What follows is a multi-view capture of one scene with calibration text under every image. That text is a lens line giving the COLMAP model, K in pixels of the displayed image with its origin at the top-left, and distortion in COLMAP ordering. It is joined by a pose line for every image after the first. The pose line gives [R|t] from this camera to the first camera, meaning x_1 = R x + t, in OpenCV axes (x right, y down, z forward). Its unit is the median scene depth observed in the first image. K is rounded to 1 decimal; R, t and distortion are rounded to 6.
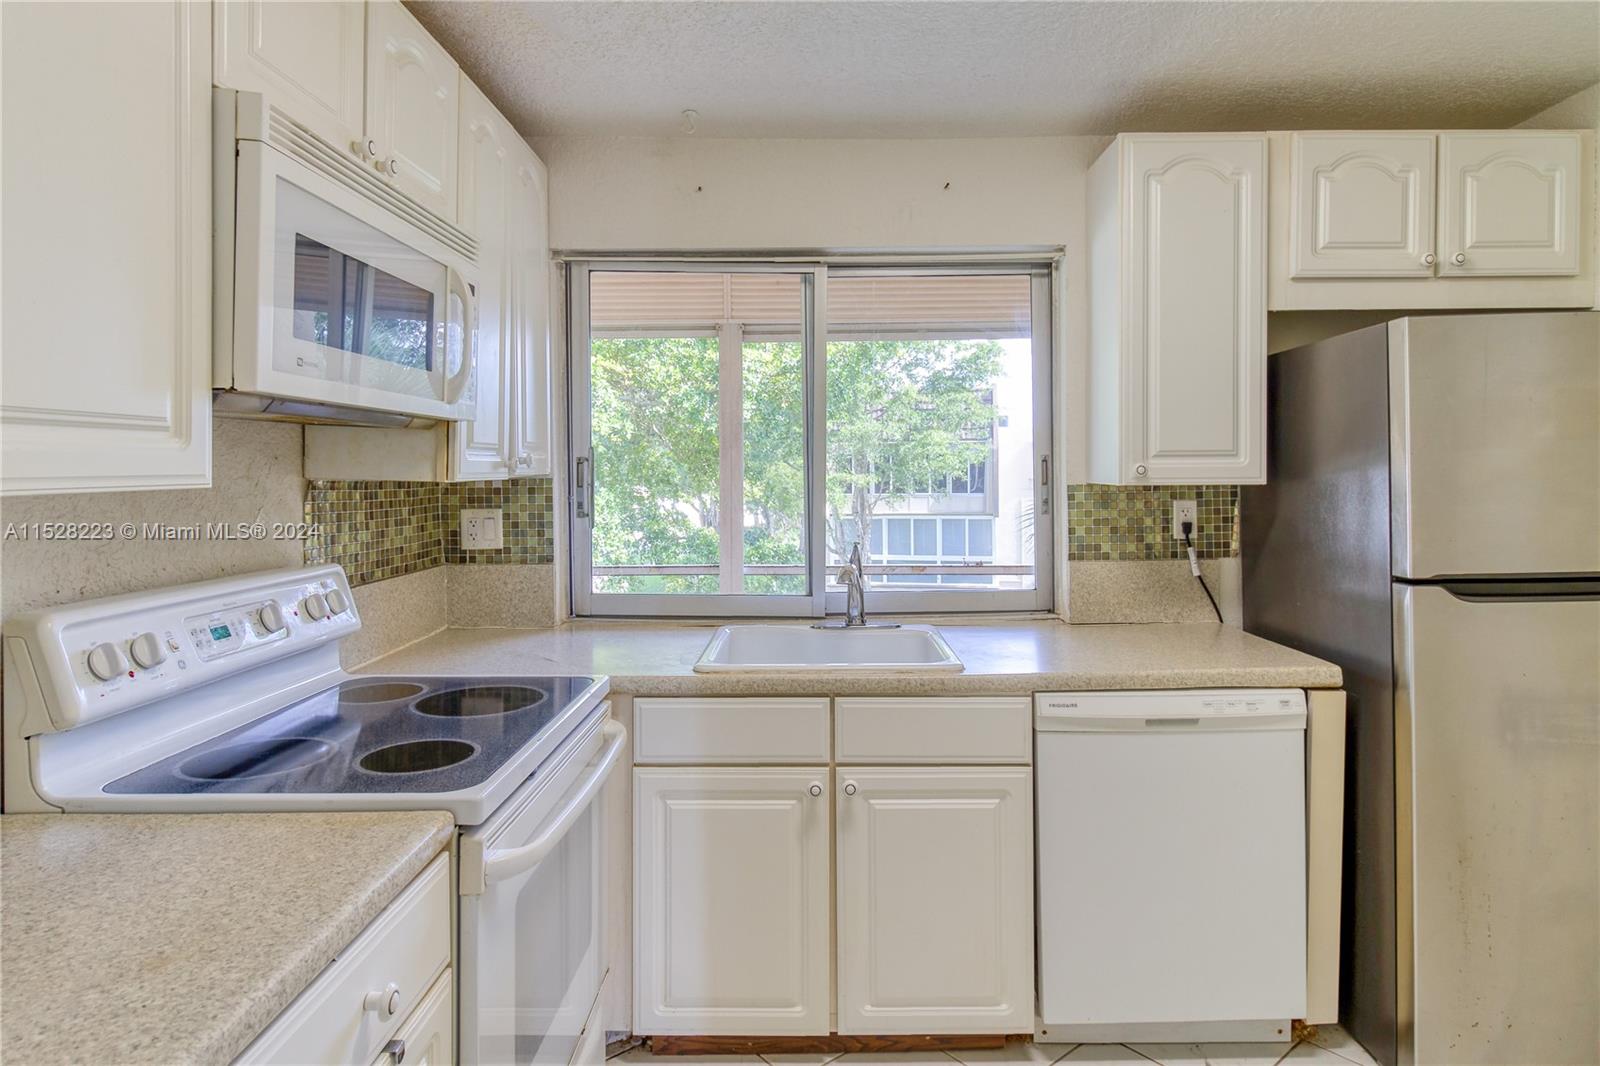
lens RADIAL K [[900.6, 0, 815.5], [0, 900.6, 464.2], [0, 0, 1]] dist [0.000063, -0.013821]
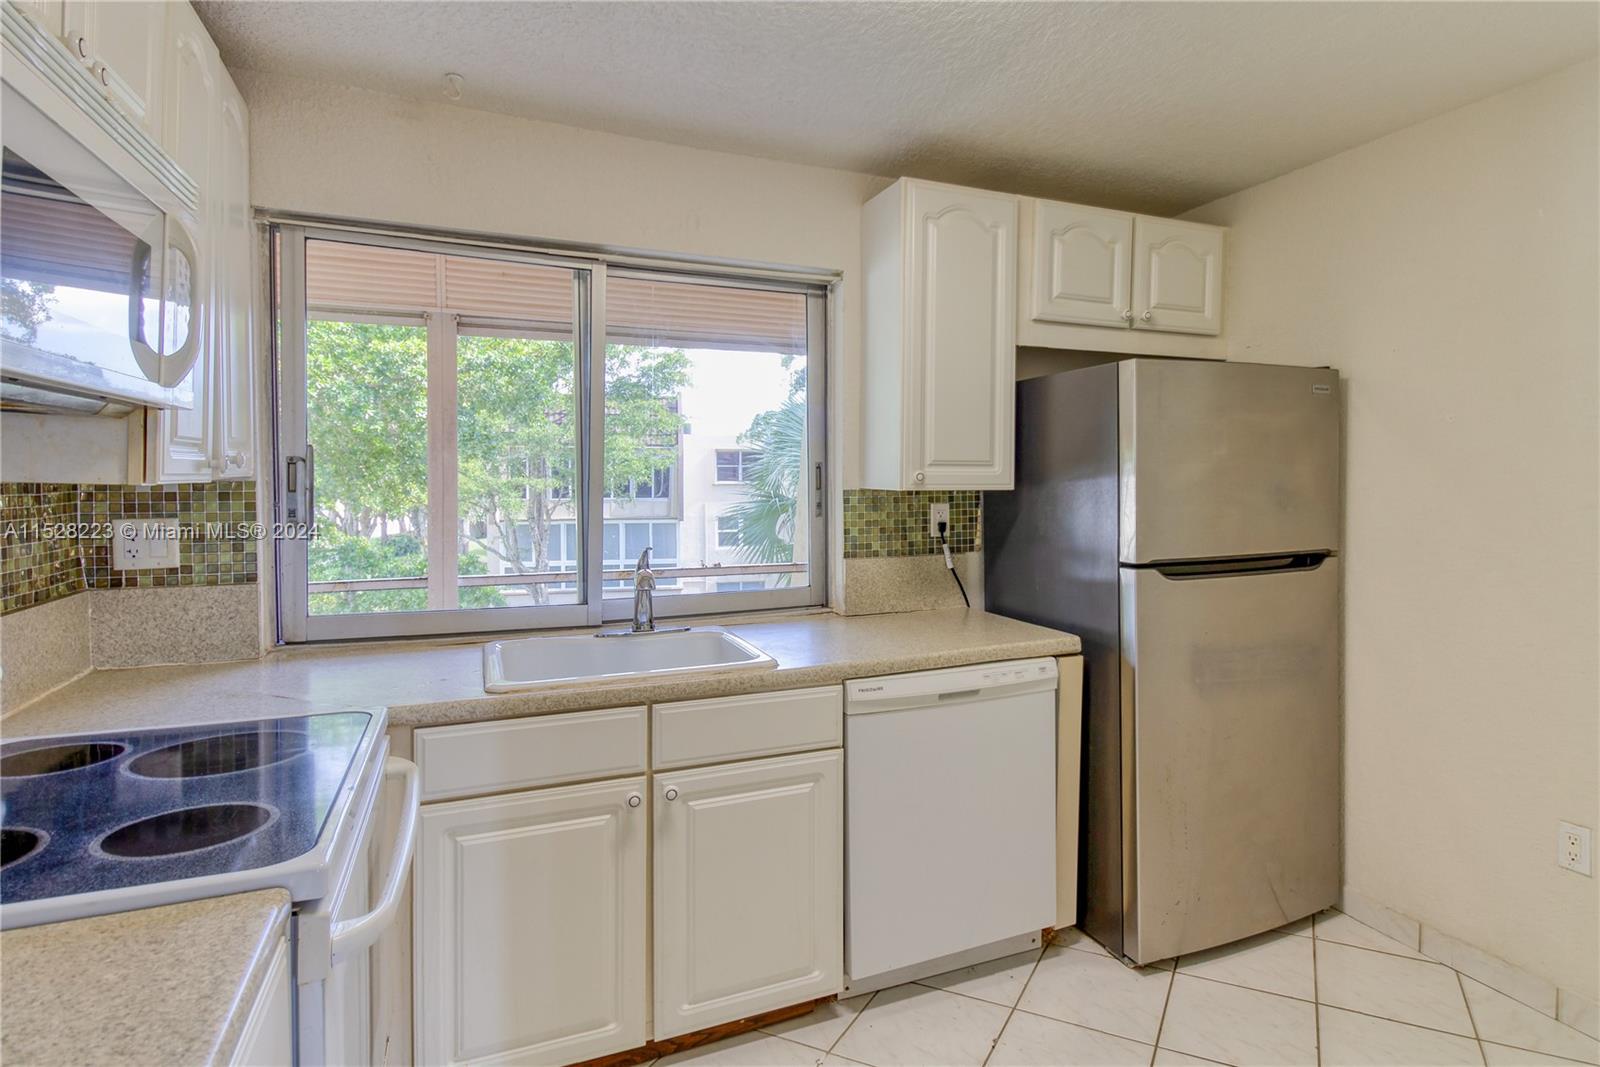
lens RADIAL K [[860.0, 0, 879.4], [0, 860.0, 482.9], [0, 0, 1]] dist [0.001345, -0.012297]
pose [[0.902252, 0.005058, 0.431179, -0.149147], [-0.011335, 0.999864, 0.011991, 0.001253], [-0.431060, -0.015707, 0.902187, 0.040509]]
